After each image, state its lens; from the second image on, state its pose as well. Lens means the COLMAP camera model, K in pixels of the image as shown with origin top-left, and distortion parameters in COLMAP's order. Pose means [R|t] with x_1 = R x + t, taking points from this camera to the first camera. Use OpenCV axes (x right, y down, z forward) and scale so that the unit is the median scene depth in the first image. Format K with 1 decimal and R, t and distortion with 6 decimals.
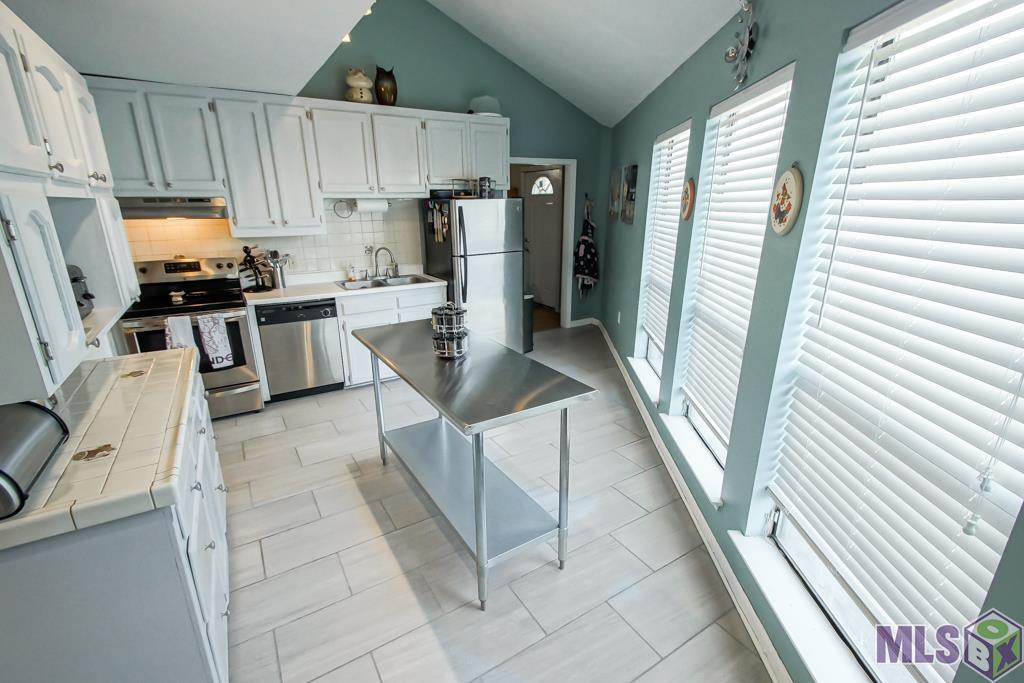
lens RADIAL K [[455.2, 0, 512.0], [0, 455.2, 341.5], [0, 0, 1]] dist [0.023263, -0.016950]
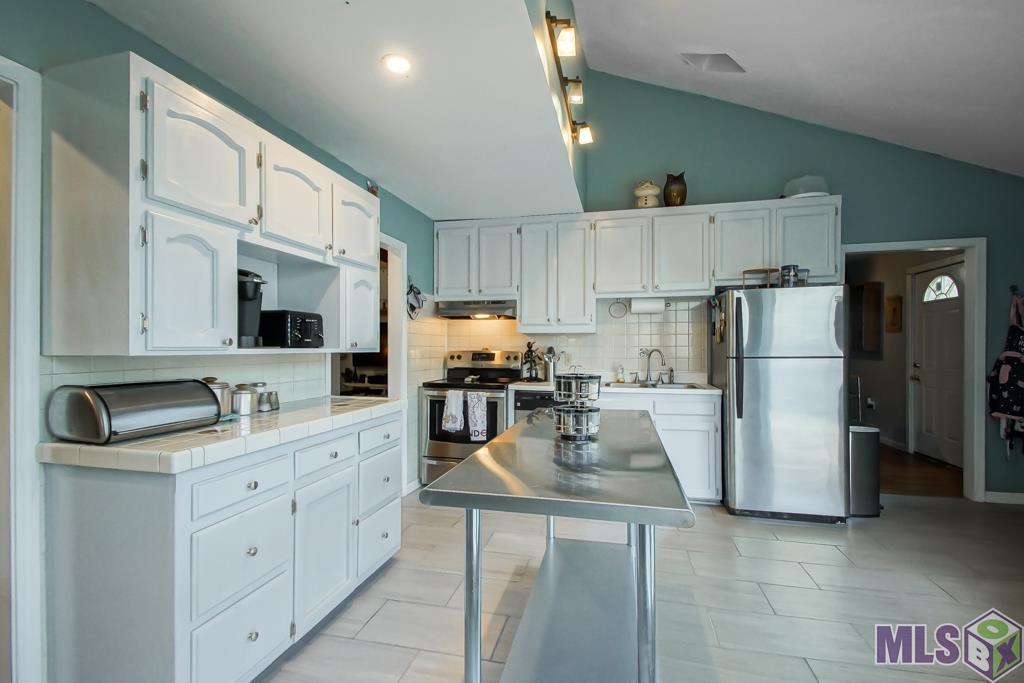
lens RADIAL K [[455.2, 0, 512.0], [0, 455.2, 341.5], [0, 0, 1]] dist [0.023263, -0.016950]
pose [[0.710304, 0.000499, -0.703895, 0.174785], [-0.206415, 0.956185, -0.207616, 0.032330], [0.672950, 0.292764, 0.679285, 0.197864]]
